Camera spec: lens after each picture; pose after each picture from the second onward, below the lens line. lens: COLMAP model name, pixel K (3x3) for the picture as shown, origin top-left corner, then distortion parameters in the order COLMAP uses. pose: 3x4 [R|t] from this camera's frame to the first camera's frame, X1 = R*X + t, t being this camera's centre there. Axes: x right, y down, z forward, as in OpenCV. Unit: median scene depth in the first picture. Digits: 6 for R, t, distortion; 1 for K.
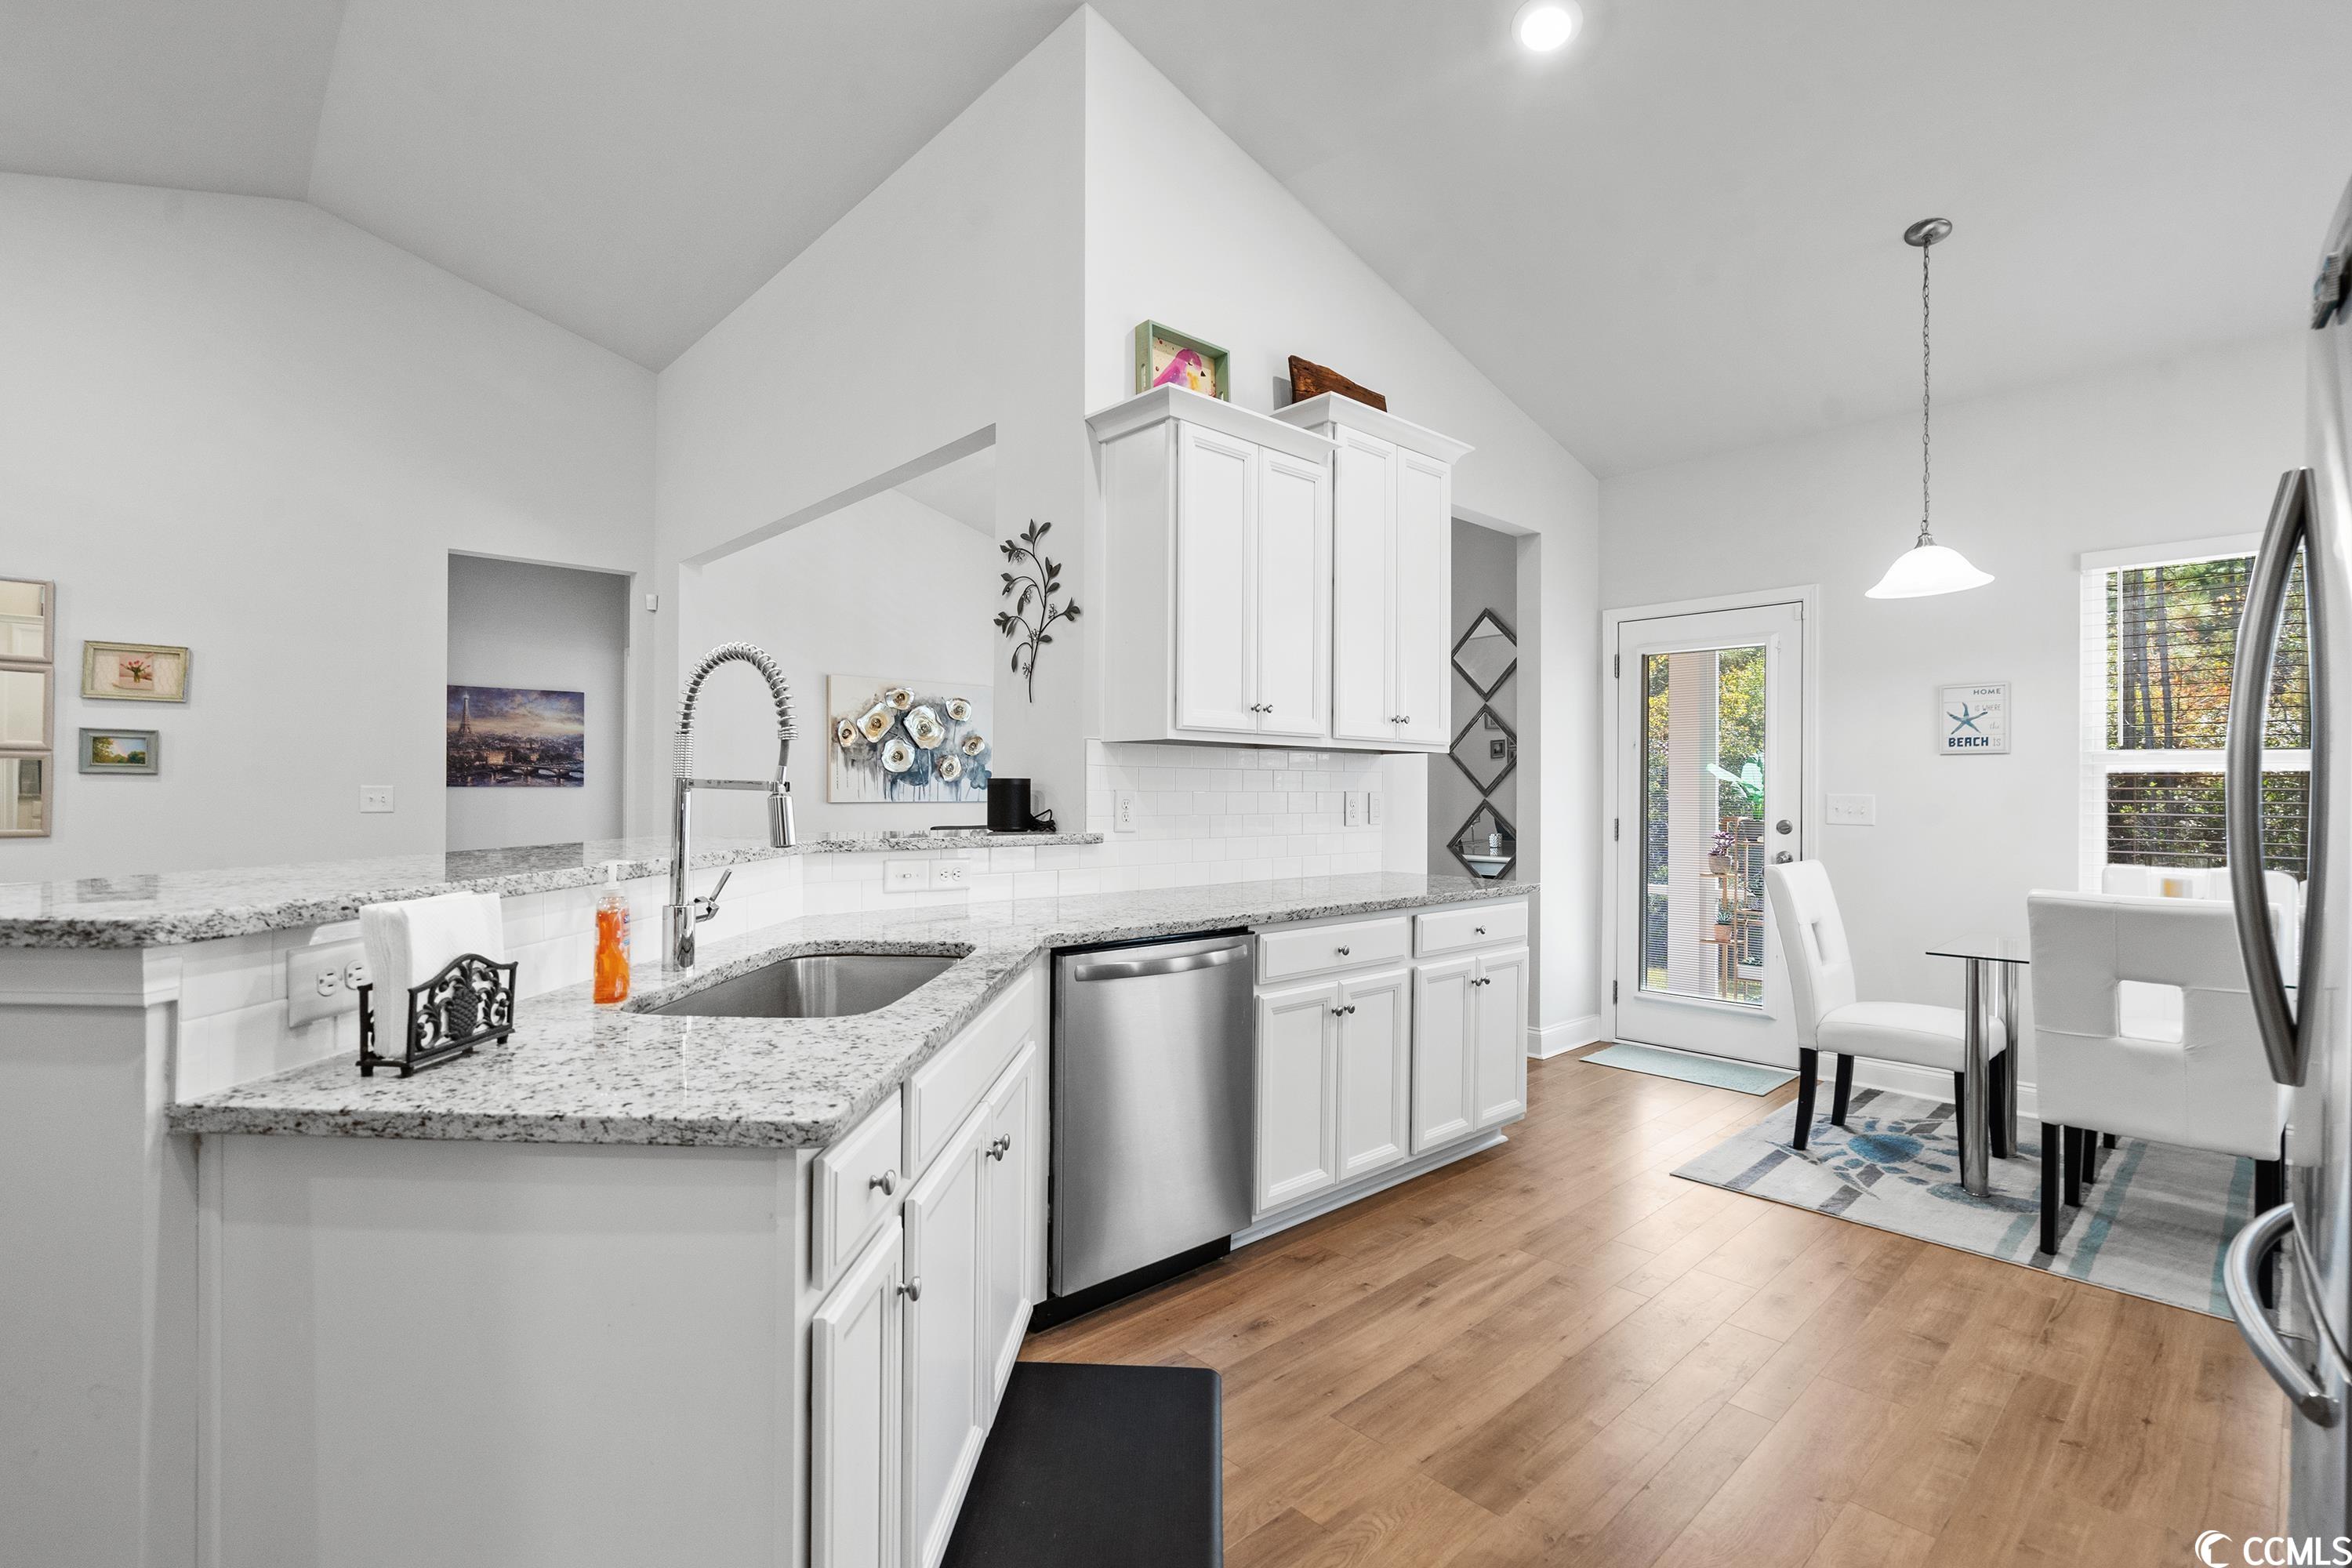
lens RADIAL K [[1074.4, 0, 1165.4], [0, 1074.4, 788.3], [0, 0, 1]] dist [-0.003254, 0.001001]
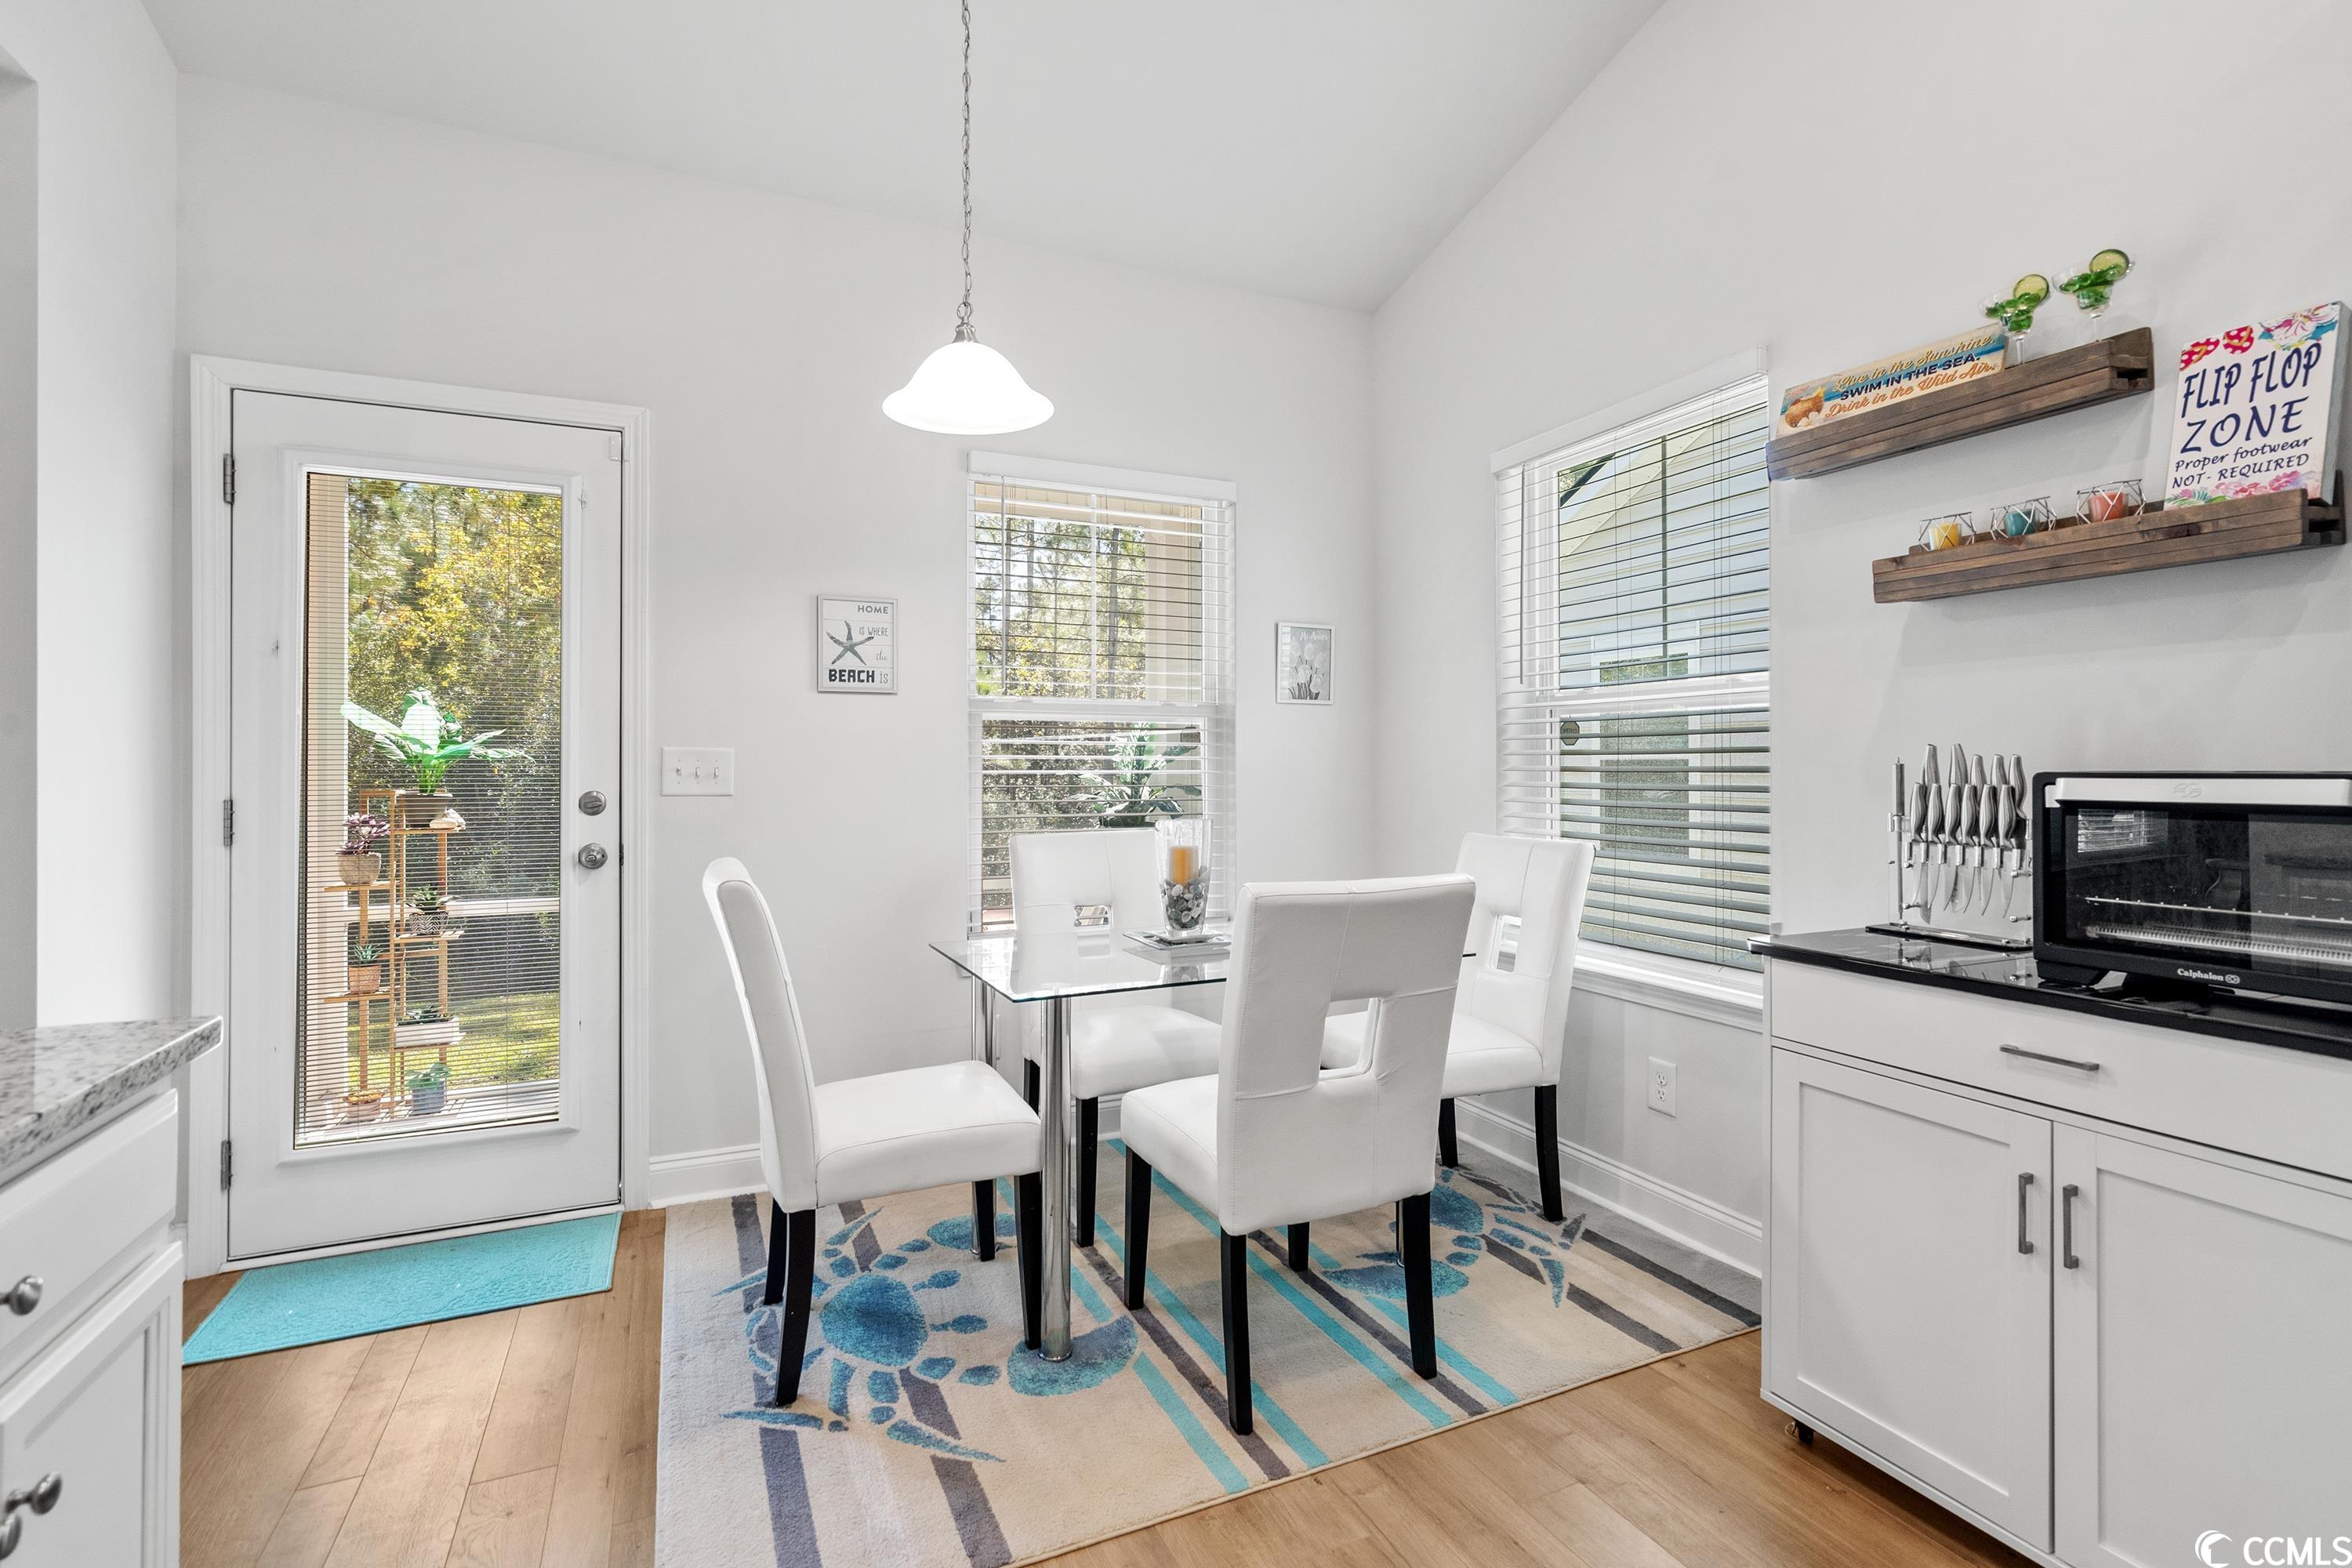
lens RADIAL K [[1069.8, 0, 1160.9], [0, 1069.8, 755.5], [0, 0, 1]] dist [0.001851, 0.000173]
pose [[0.313118, 0.000624, 0.949714, 0.146526], [0.003063, 0.999994, -0.001667, 0.015074], [-0.949709, 0.003431, 0.313115, 0.679191]]
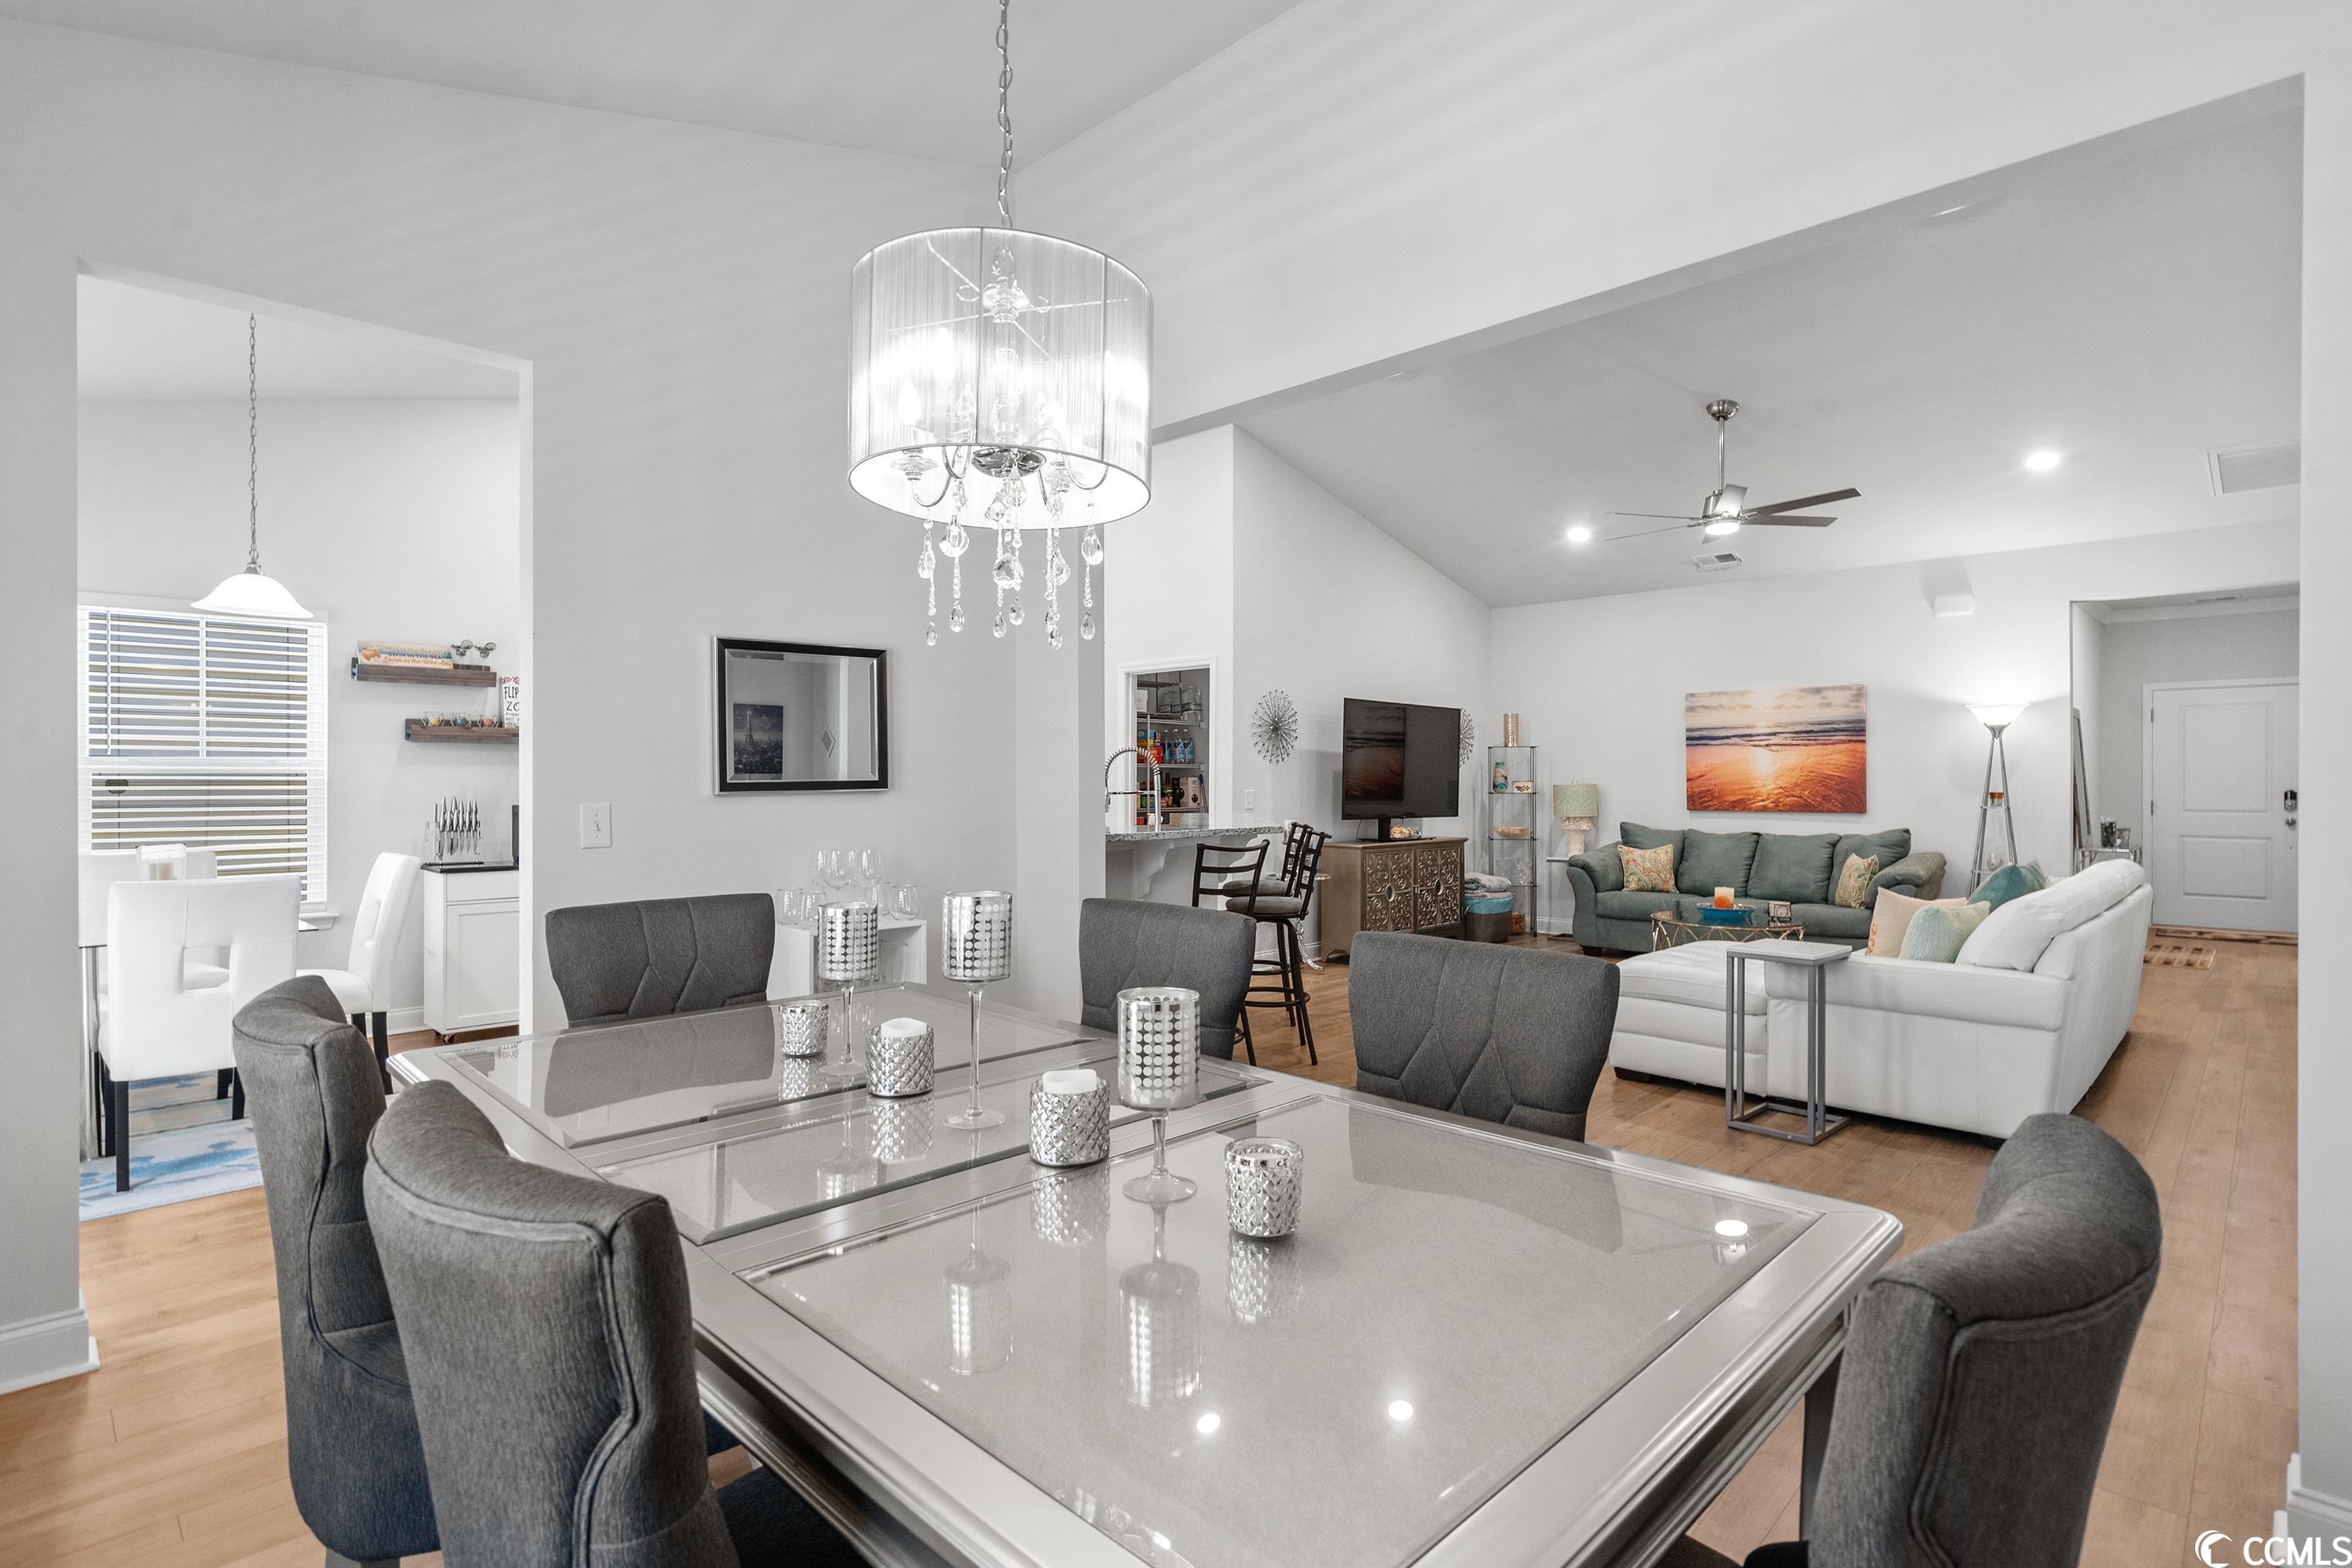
lens RADIAL K [[1144.3, 0, 1167.9], [0, 1144.3, 789.8], [0, 0, 1]] dist [0.003561, 0.000213]
pose [[-0.997995, -0.005076, -0.063085, -0.143243], [-0.005375, 0.999975, 0.004576, -0.013926], [0.063060, 0.004906, -0.997998, 2.199871]]
